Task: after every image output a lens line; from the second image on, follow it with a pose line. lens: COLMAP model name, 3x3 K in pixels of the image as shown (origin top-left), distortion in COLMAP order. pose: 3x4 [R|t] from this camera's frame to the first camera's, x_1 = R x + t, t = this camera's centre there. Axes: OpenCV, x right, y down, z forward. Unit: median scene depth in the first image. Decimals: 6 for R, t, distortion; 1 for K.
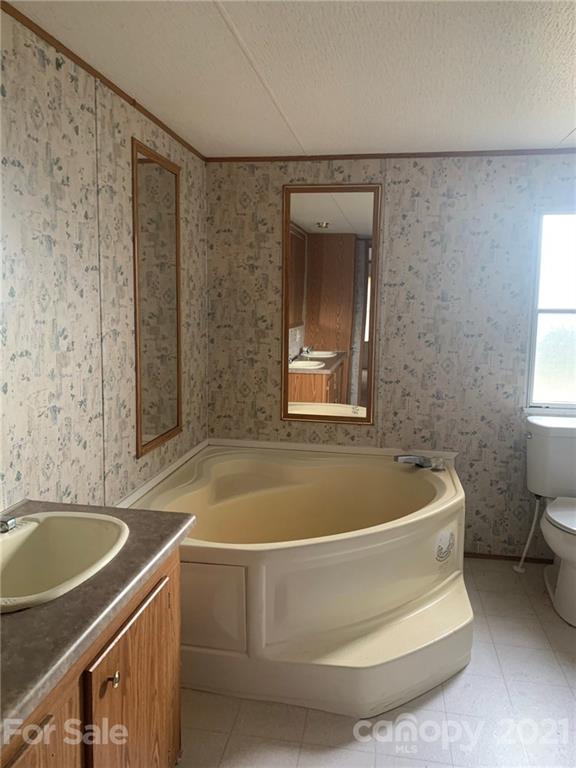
lens RADIAL K [[587.2, 0, 288.9], [0, 587.2, 381.9], [0, 0, 1]] dist [0.058867, -0.070207]
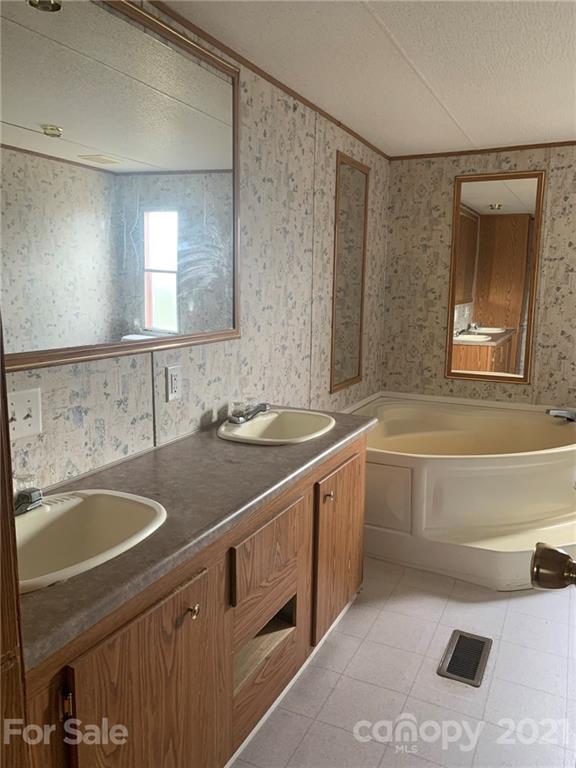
lens RADIAL K [[587.2, 0, 287.1], [0, 587.2, 383.6], [0, 0, 1]] dist [0.058867, -0.070207]
pose [[0.959742, 0.039970, -0.278024, 0.014151], [-0.032202, 0.998954, 0.032450, 0.057056], [0.279030, -0.022191, 0.960026, -0.256482]]
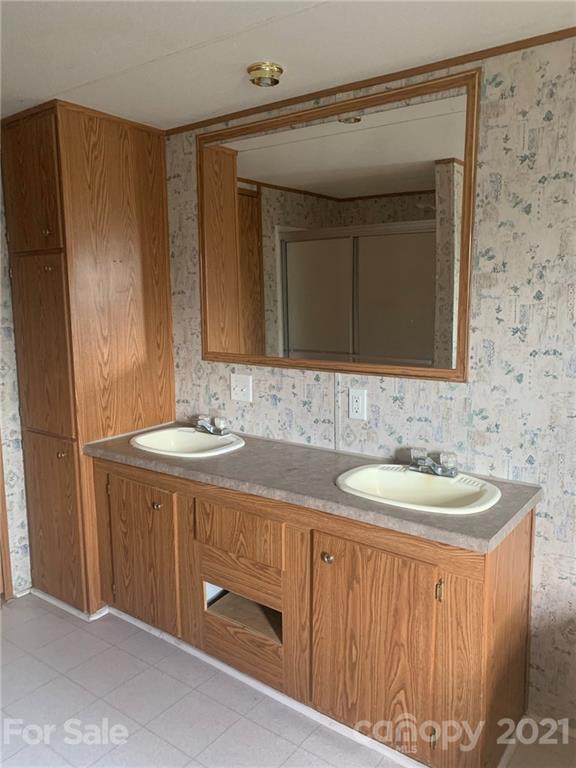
lens RADIAL K [[587.2, 0, 284.9], [0, 587.2, 382.5], [0, 0, 1]] dist [0.058867, -0.070207]
pose [[-0.459005, 0.117579, -0.880619, 0.440393], [-0.120381, 0.973831, 0.192771, -0.089755], [0.880240, 0.194493, -0.432839, 0.646535]]
